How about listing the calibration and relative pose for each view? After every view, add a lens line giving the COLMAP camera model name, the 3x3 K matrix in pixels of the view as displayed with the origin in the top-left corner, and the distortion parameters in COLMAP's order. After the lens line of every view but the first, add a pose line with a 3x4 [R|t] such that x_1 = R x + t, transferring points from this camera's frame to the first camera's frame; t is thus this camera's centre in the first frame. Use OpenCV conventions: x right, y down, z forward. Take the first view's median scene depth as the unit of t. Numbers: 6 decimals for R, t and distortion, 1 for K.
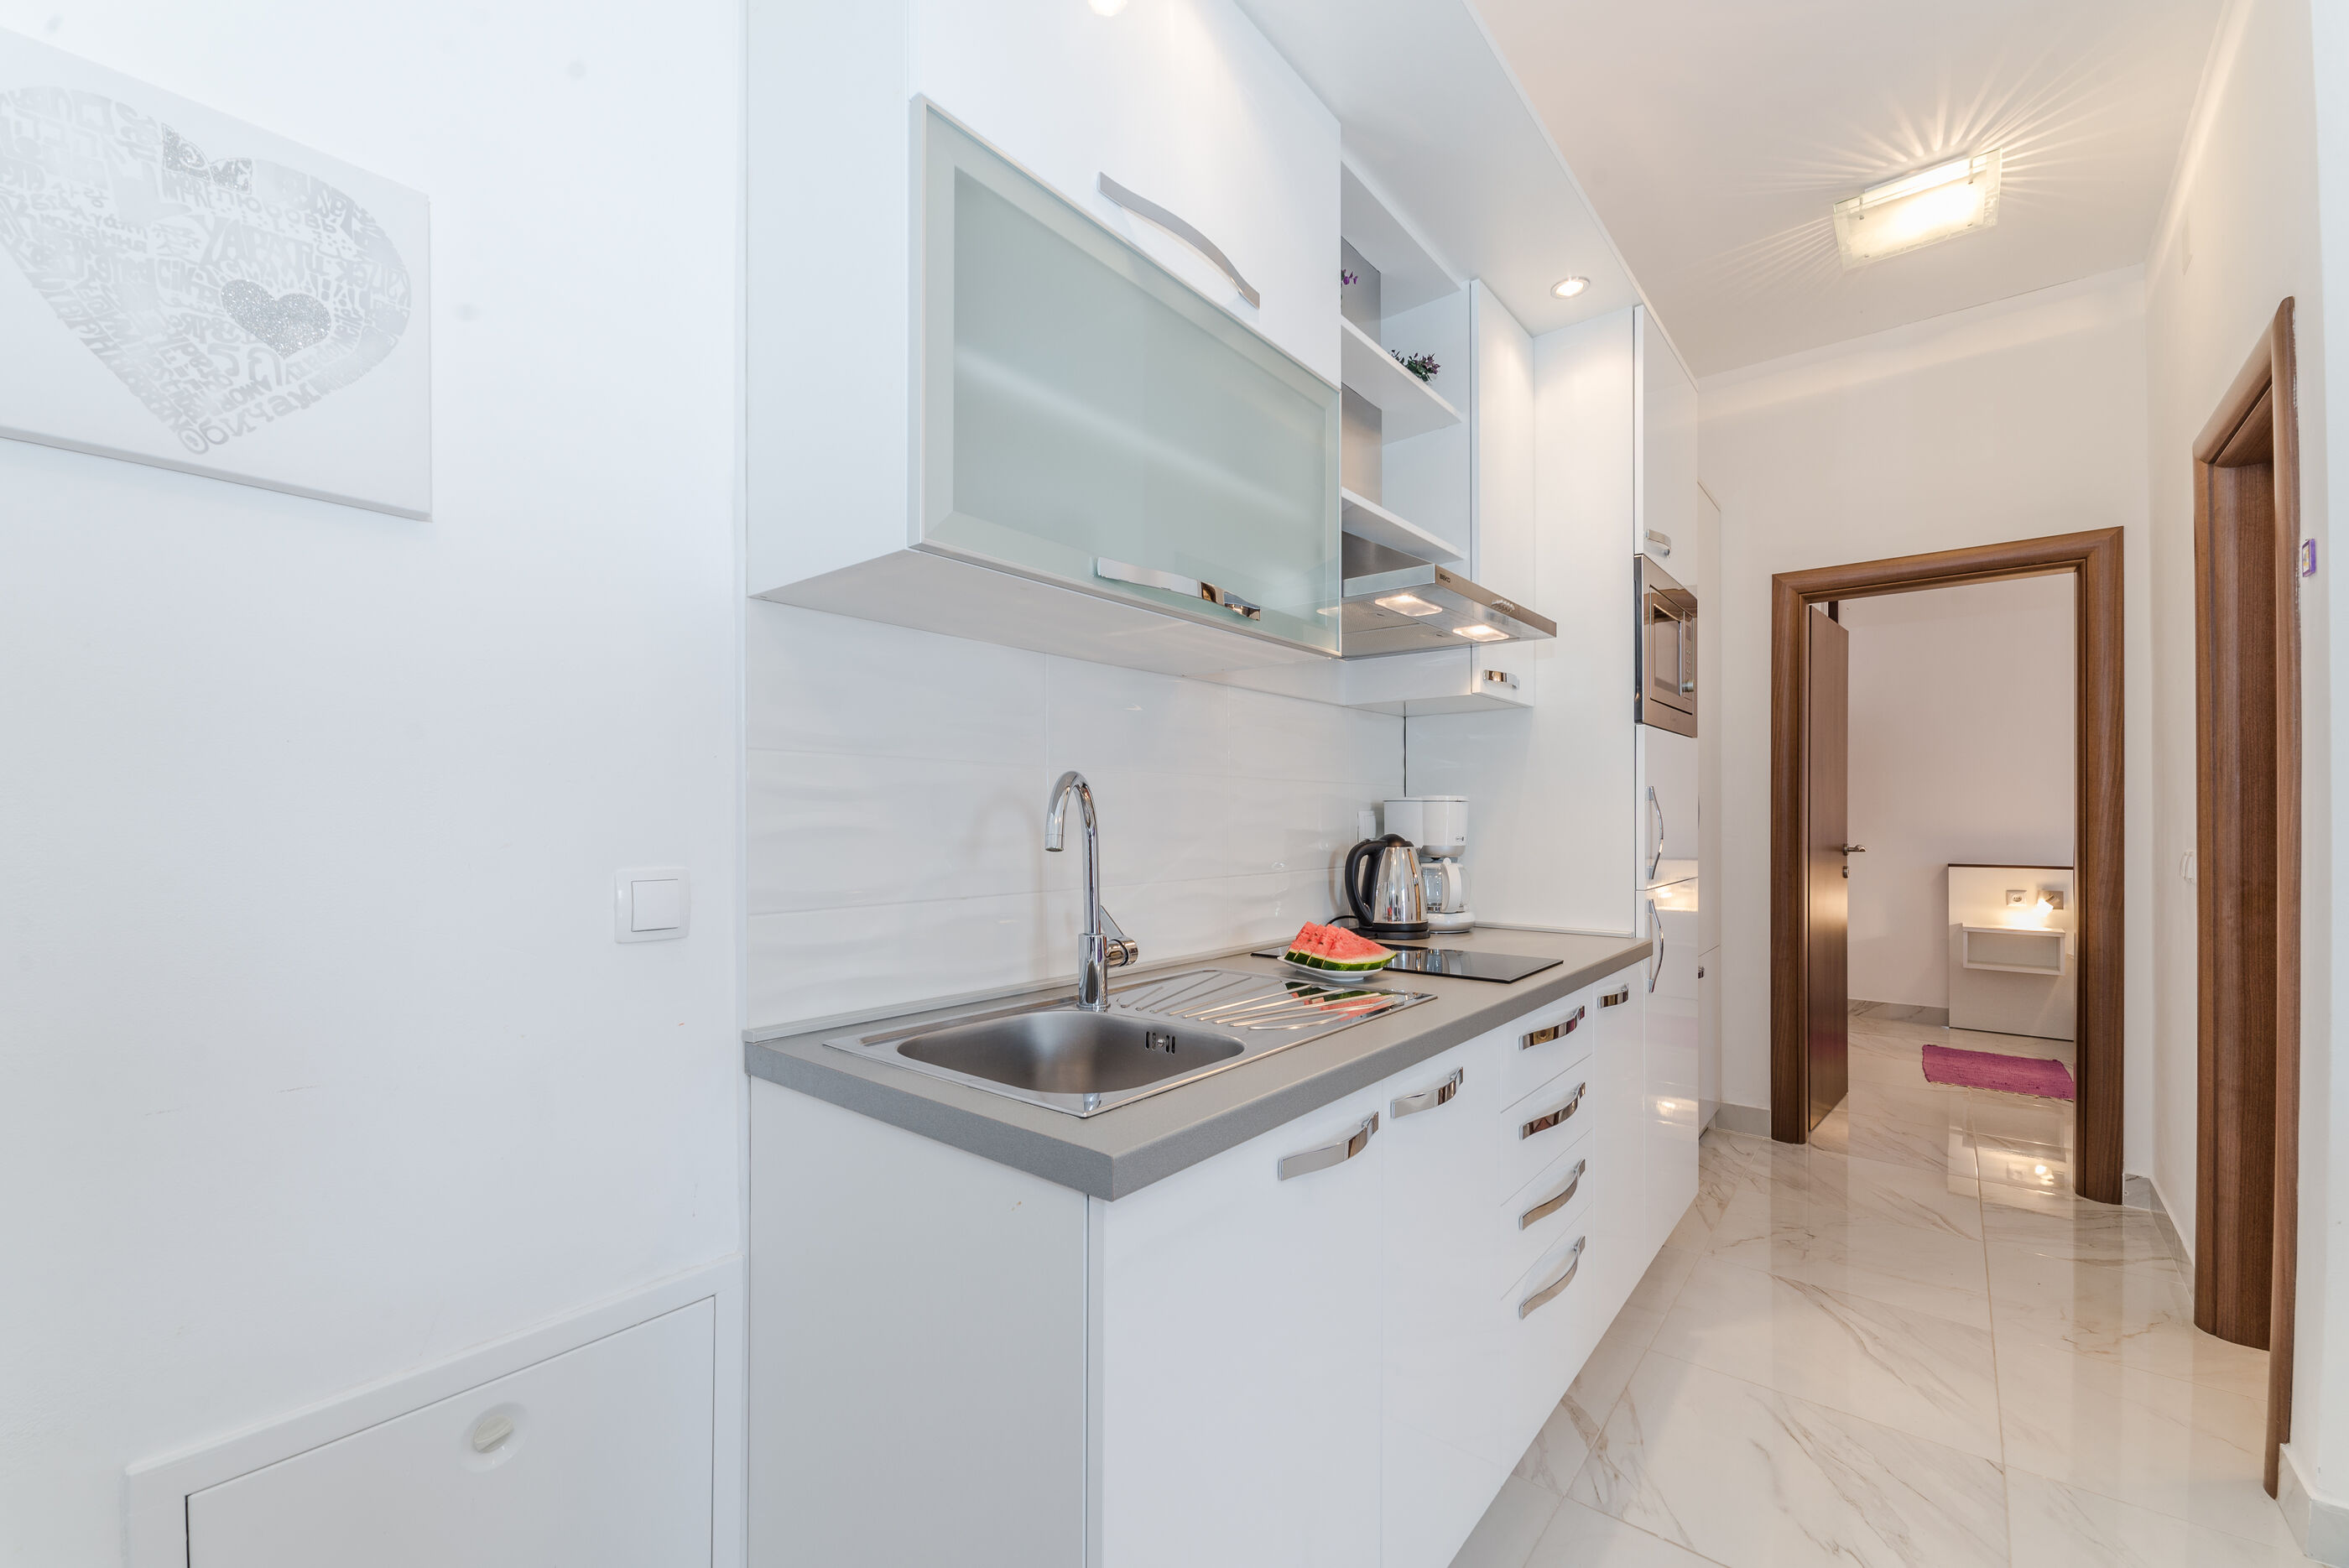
lens RADIAL K [[953.6, 0, 1145.7], [0, 953.6, 819.1], [0, 0, 1]] dist [0.000315, -0.005485]
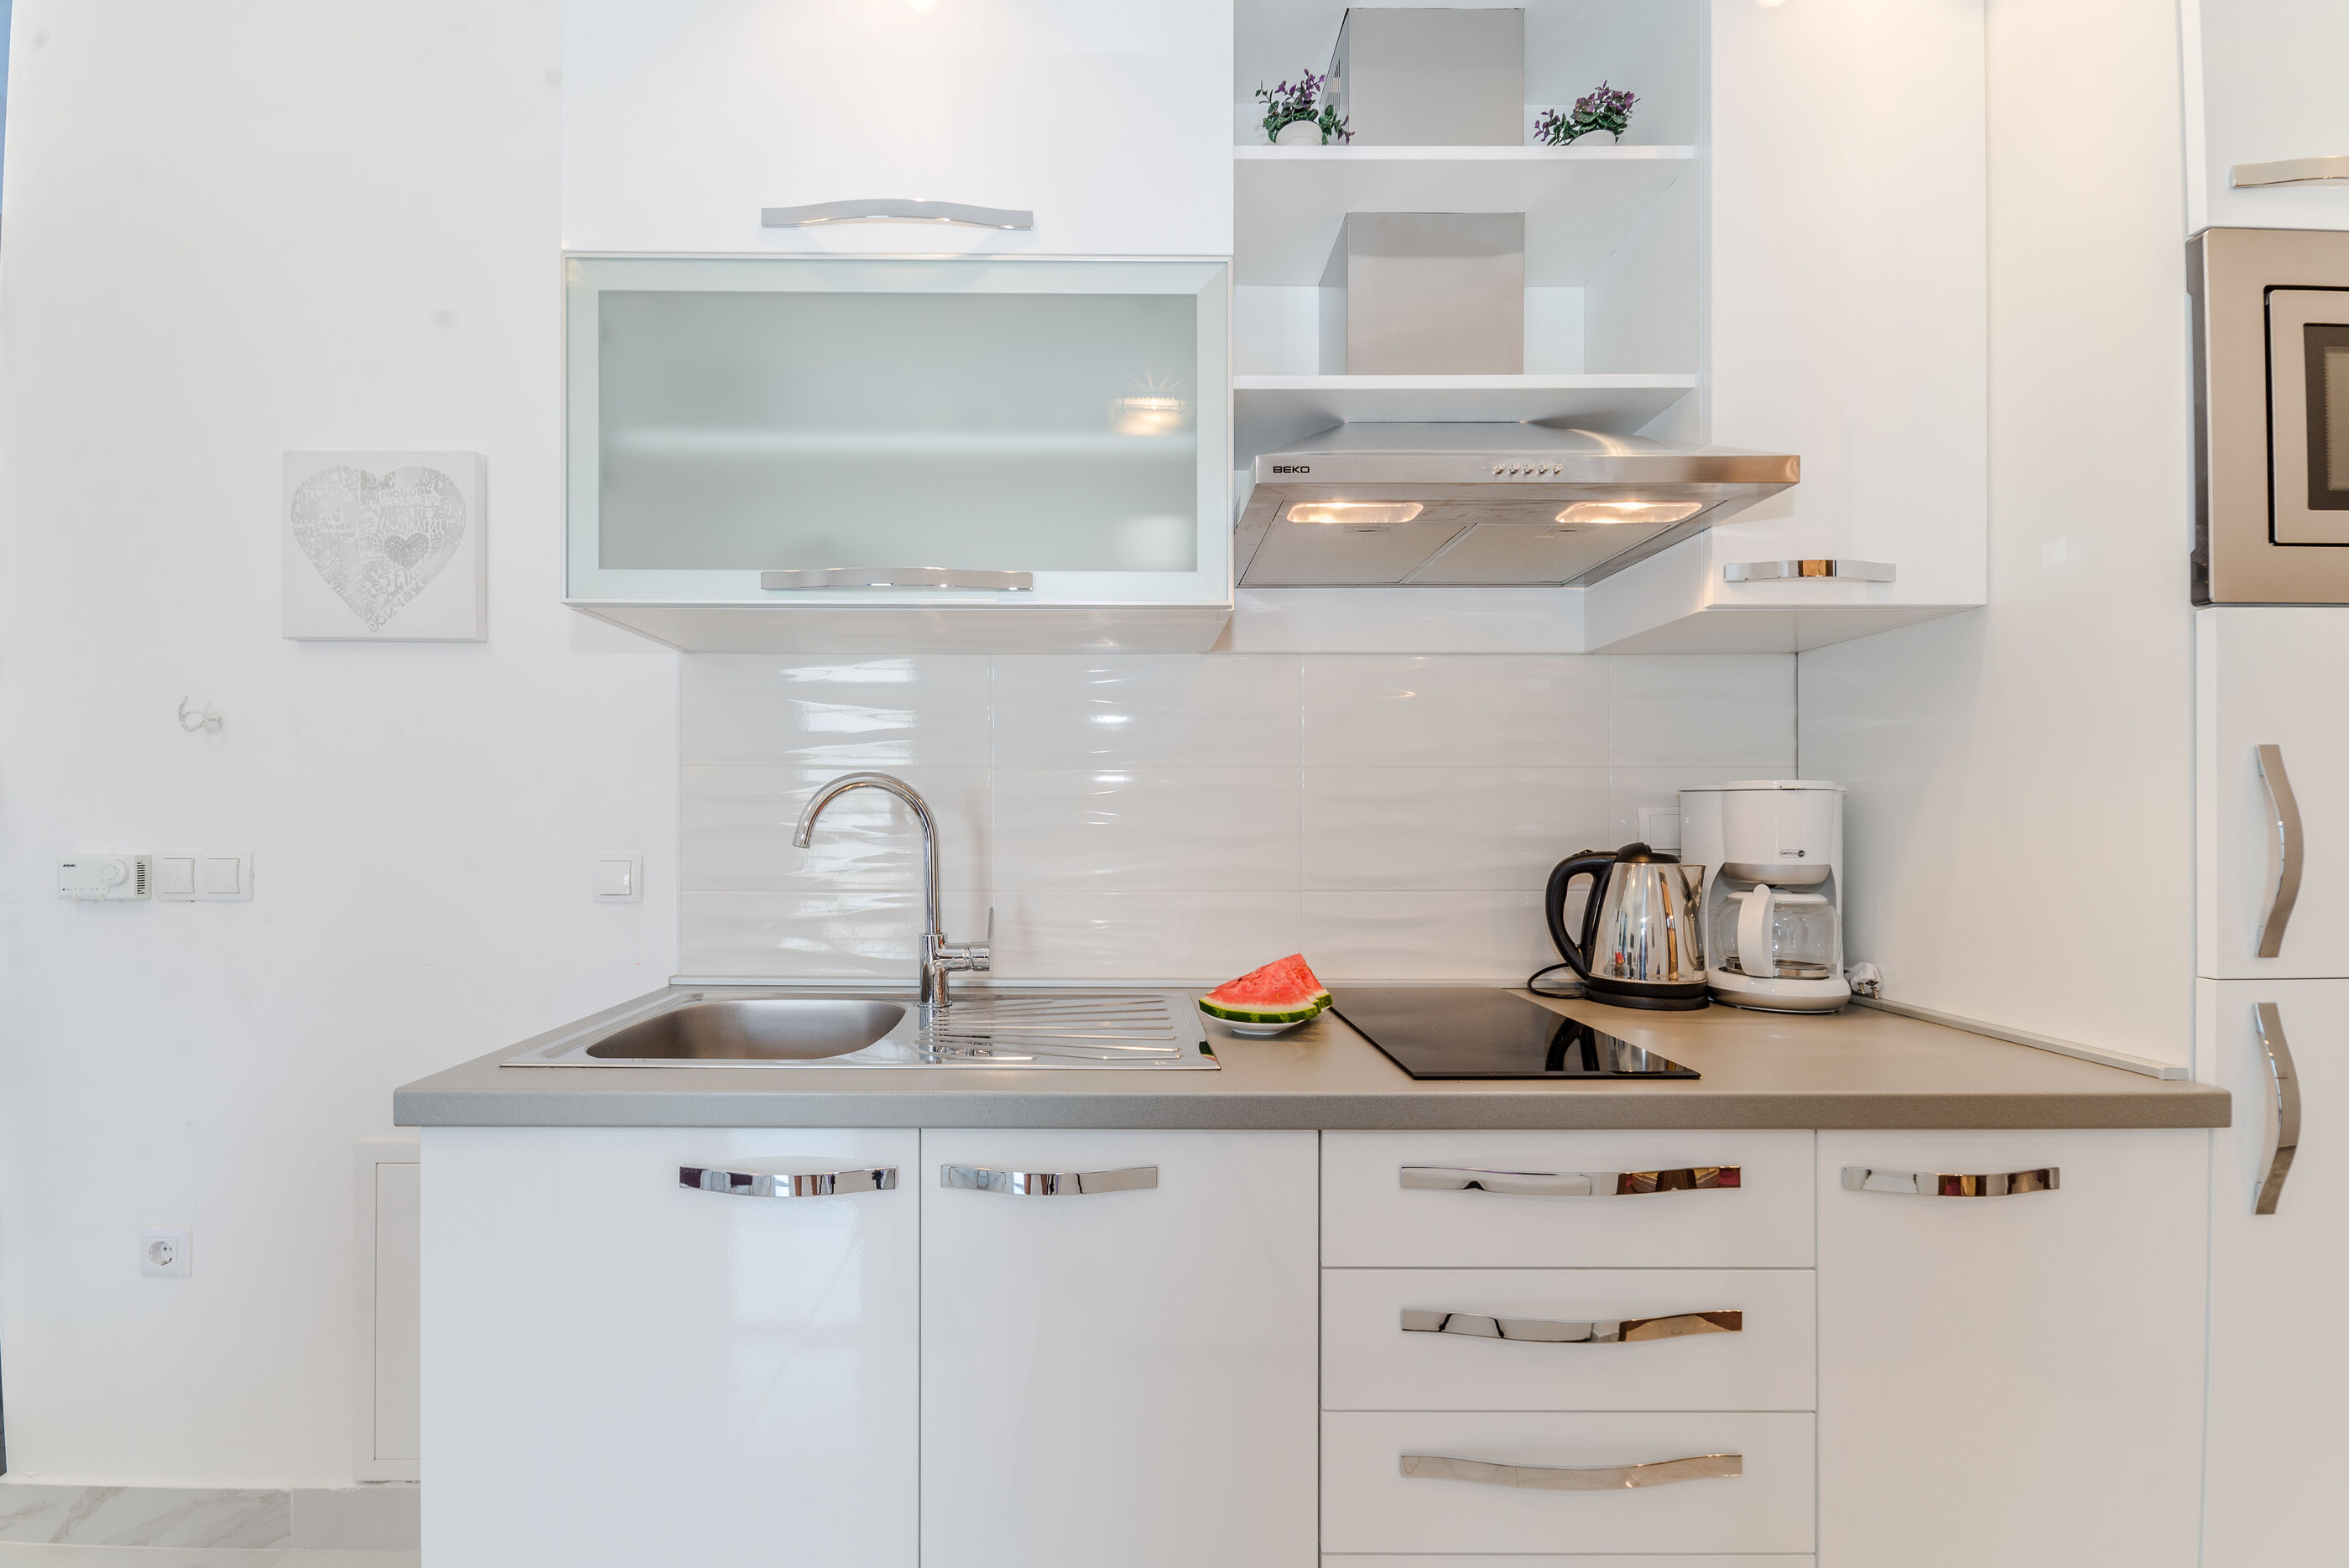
lens RADIAL K [[931.5, 0, 1125.0], [0, 931.5, 822.1], [0, 0, 1]] dist [-0.001473, 0.000019]
pose [[0.650663, 0.002311, -0.759363, 0.655930], [-0.001246, 0.999997, 0.001975, 0.001686], [0.759366, -0.000339, 0.650664, 0.411104]]
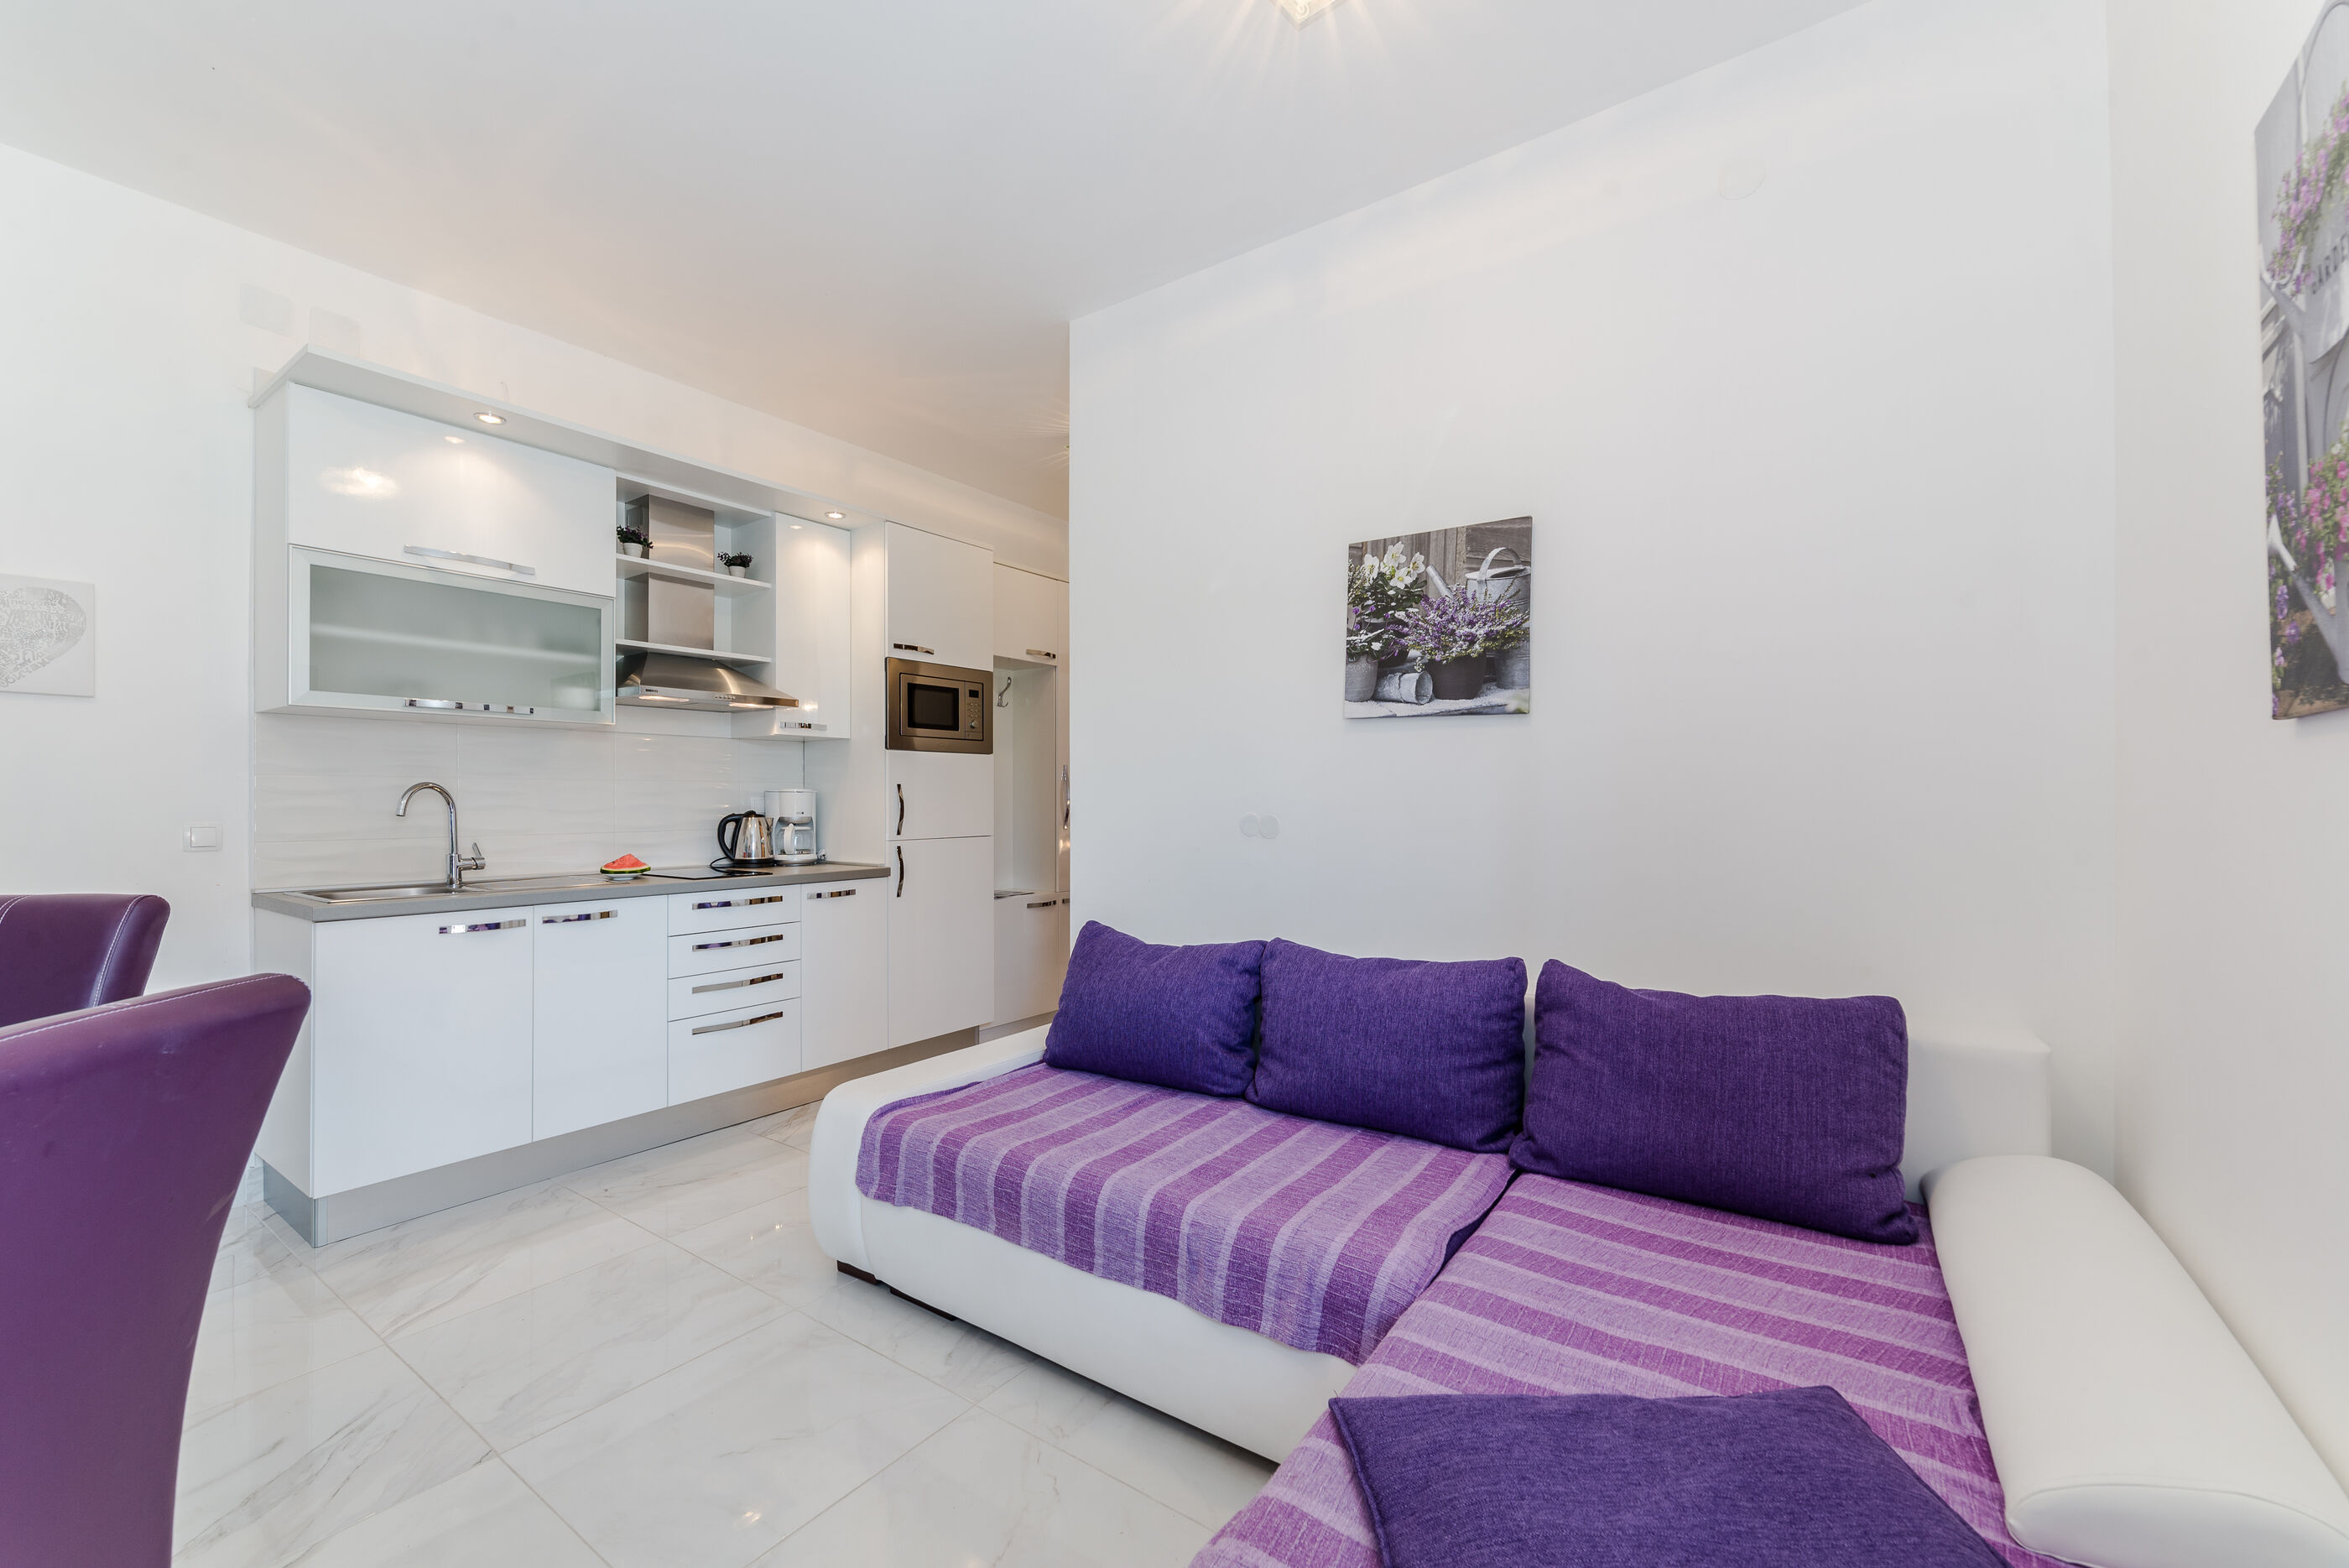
lens RADIAL K [[949.7, 0, 1174.0], [0, 949.7, 797.2], [0, 0, 1]] dist [0.000487, 0.000048]
pose [[0.995365, -0.001492, 0.096157, 1.126674], [0.001737, 0.999995, -0.002465, -0.003668], [-0.096153, 0.002621, 0.995363, -1.104159]]
